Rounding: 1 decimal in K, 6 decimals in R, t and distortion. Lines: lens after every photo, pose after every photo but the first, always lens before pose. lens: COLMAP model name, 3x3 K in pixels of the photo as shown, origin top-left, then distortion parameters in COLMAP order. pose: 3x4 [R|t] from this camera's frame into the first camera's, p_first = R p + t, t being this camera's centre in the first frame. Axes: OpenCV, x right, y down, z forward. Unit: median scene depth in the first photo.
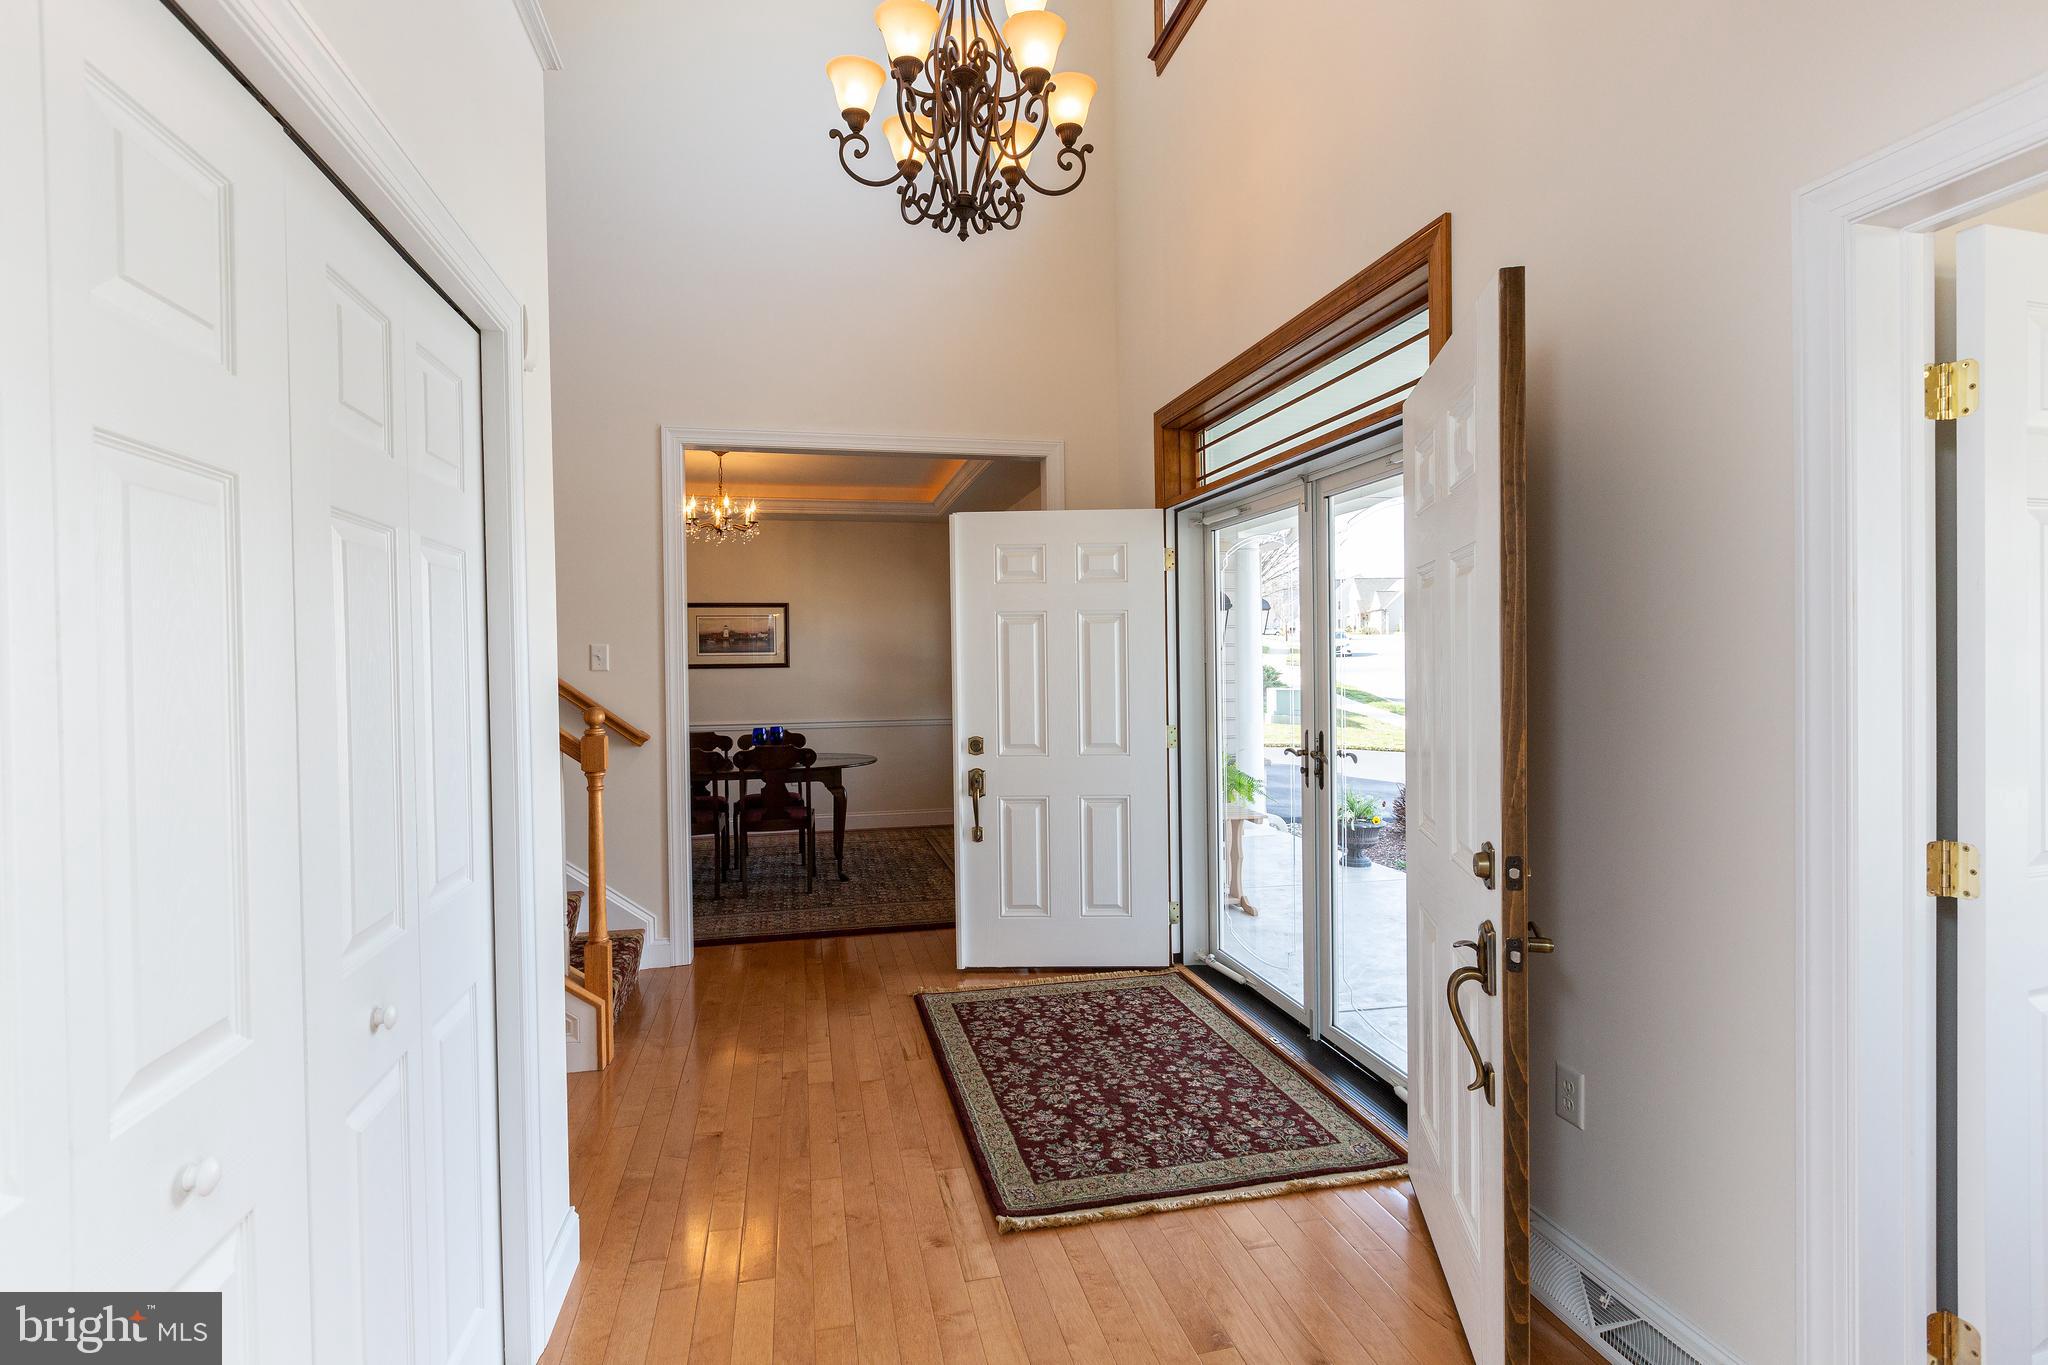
lens RADIAL K [[991.8, 0, 1029.4], [0, 991.8, 659.4], [0, 0, 1]] dist [0.000223, 0.000369]
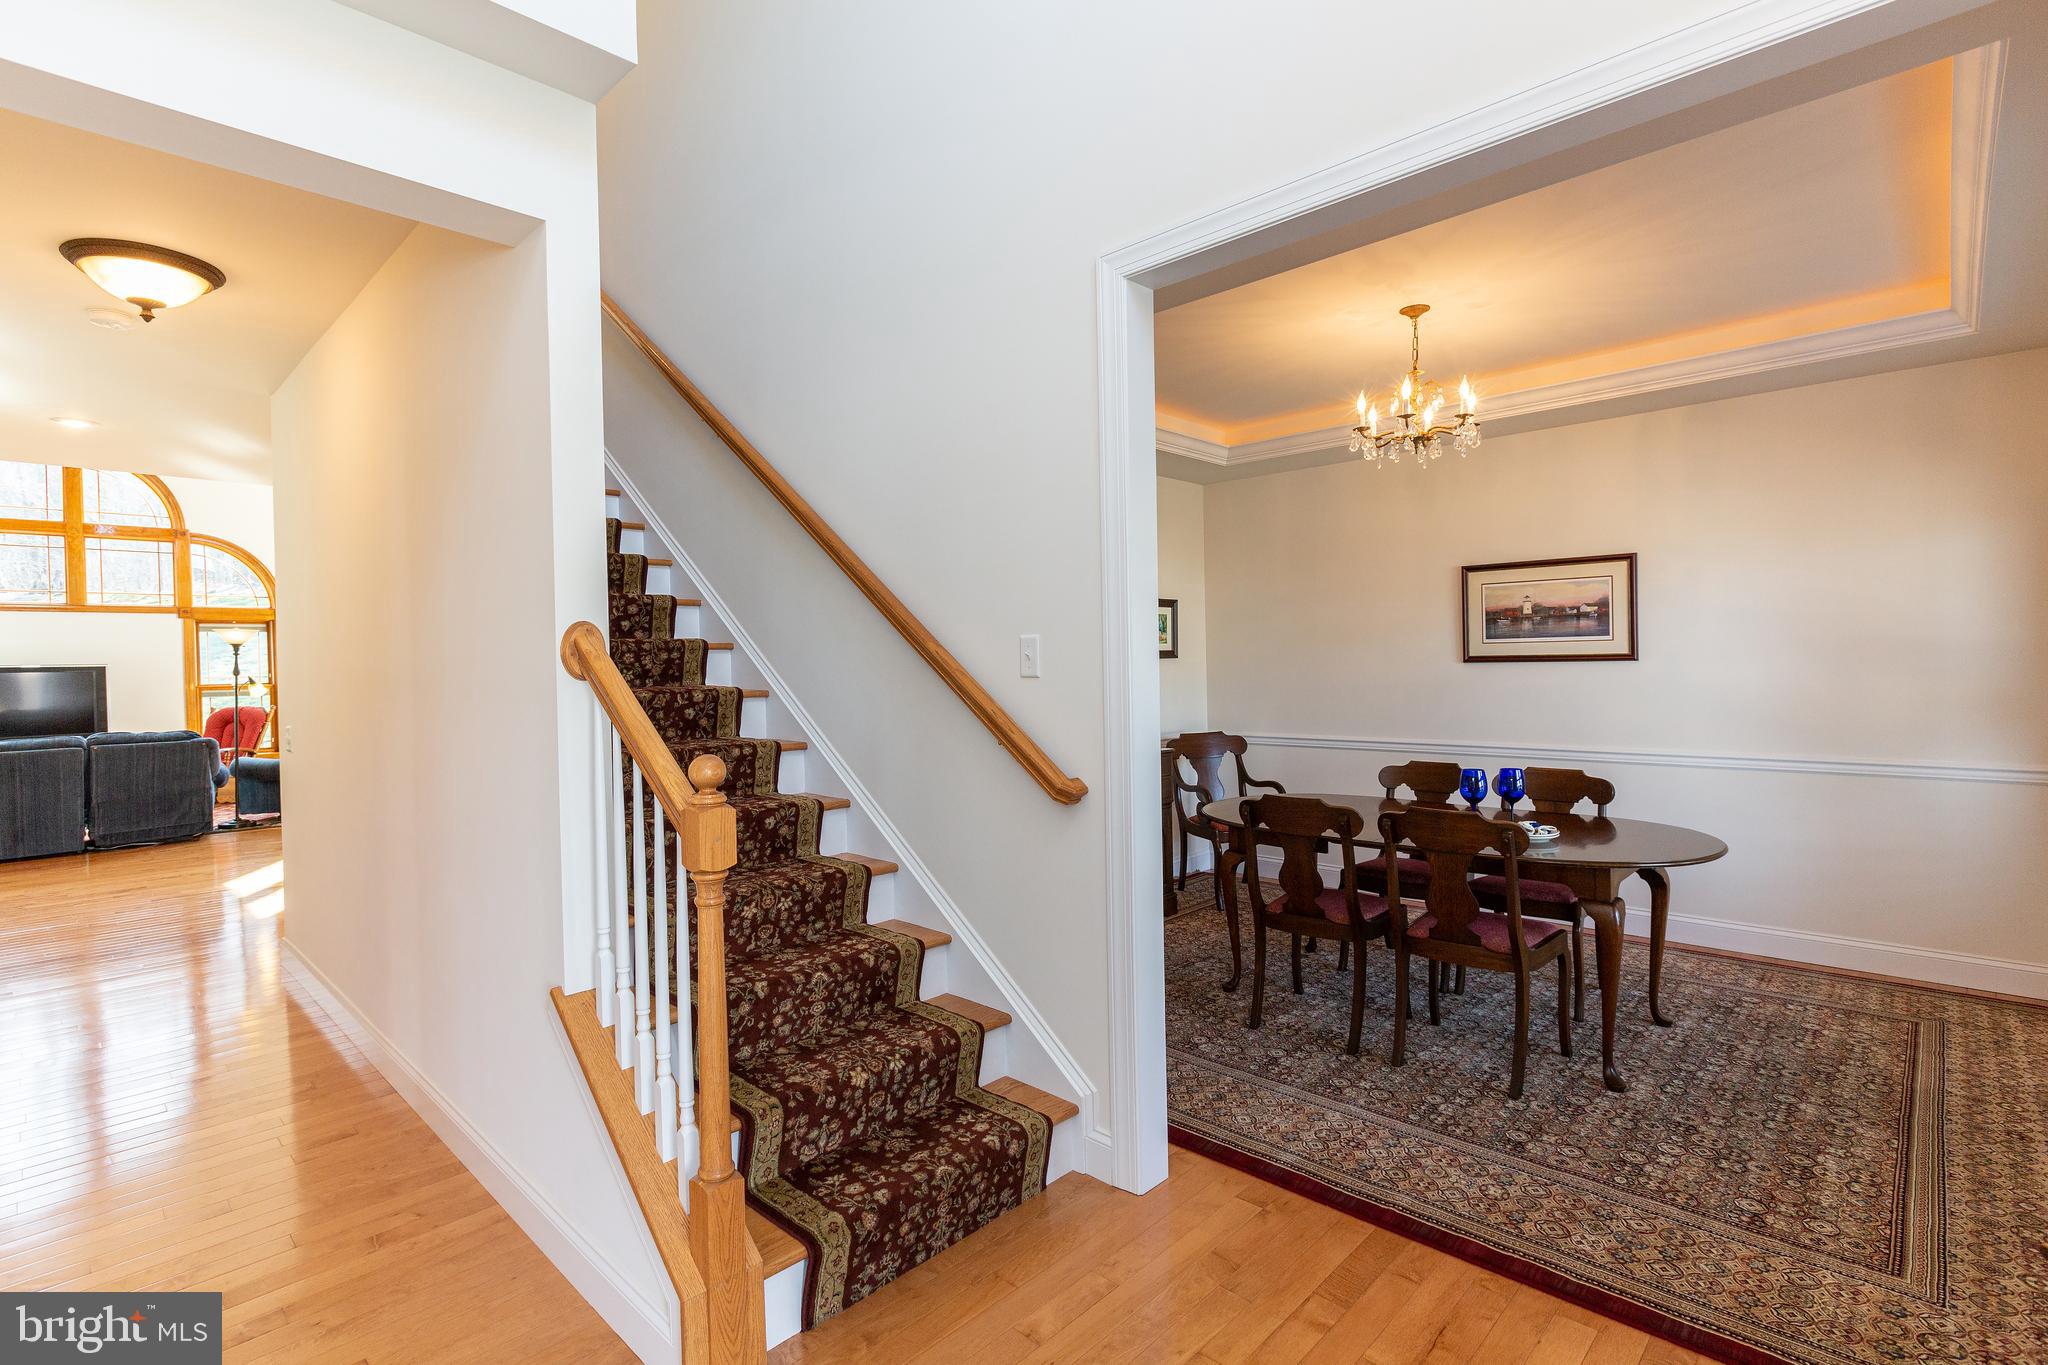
lens RADIAL K [[991.8, 0, 1029.4], [0, 991.8, 659.4], [0, 0, 1]] dist [0.000223, 0.000369]
pose [[0.558497, -0.004759, -0.829493, 0.048891], [0.011346, 0.999934, 0.001903, 0.002155], [0.829429, -0.010474, 0.558514, 0.369647]]
